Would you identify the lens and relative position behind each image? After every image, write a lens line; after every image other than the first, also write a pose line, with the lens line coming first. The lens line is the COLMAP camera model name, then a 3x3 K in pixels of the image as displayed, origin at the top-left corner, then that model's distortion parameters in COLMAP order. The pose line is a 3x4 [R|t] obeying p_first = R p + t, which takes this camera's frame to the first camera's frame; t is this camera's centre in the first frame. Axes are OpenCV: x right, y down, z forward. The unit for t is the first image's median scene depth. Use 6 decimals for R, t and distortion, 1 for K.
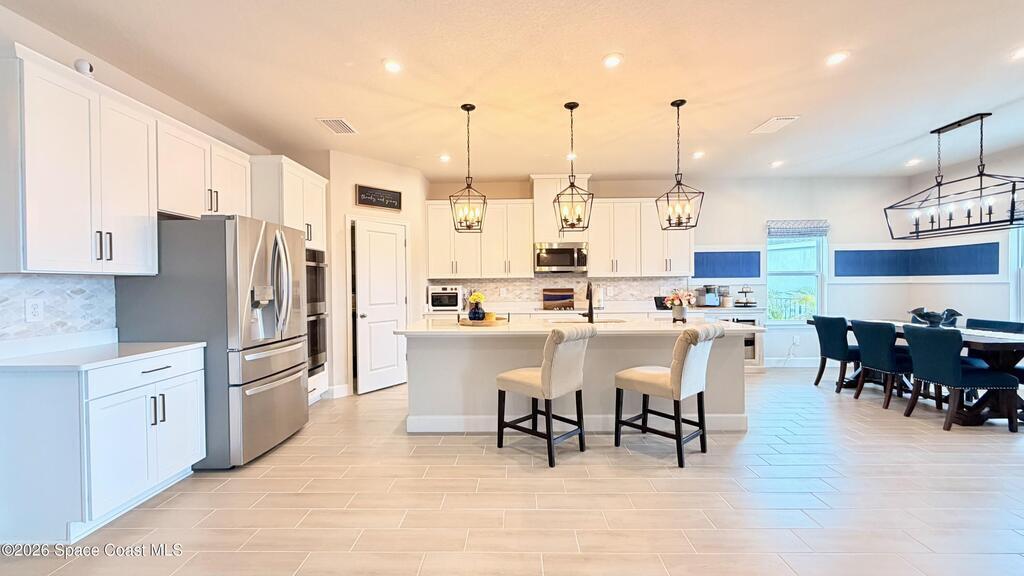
lens RADIAL K [[413.4, 0, 505.1], [0, 413.4, 288.0], [0, 0, 1]] dist [-0.001476, 0.000141]
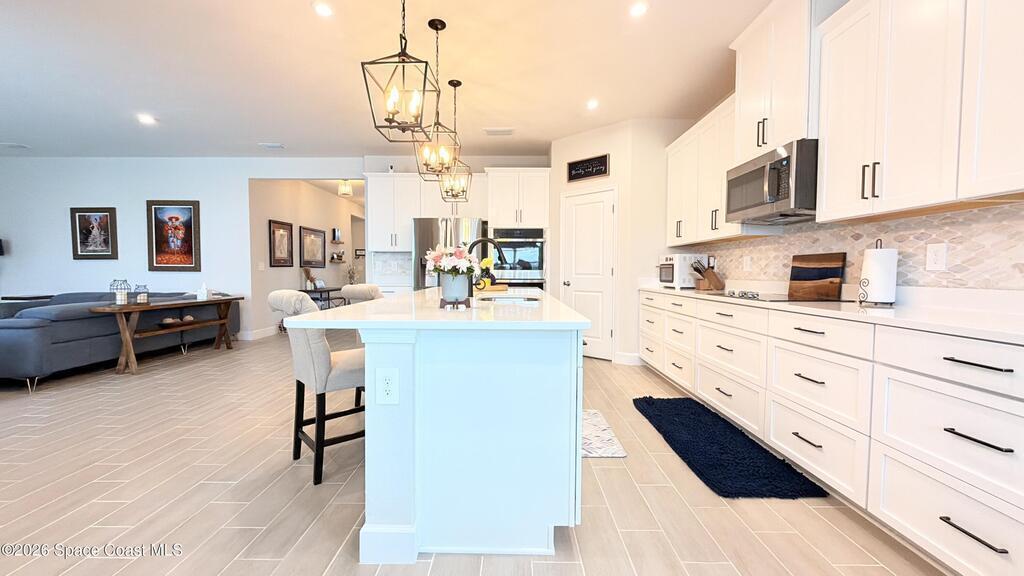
lens RADIAL K [[413.4, 0, 505.1], [0, 413.4, 288.0], [0, 0, 1]] dist [-0.001476, 0.000141]
pose [[0.002070, 0.045743, -0.998951, 0.718457], [-0.014608, 0.998848, 0.045708, 0.028304], [0.999891, 0.014498, 0.002736, 0.818866]]
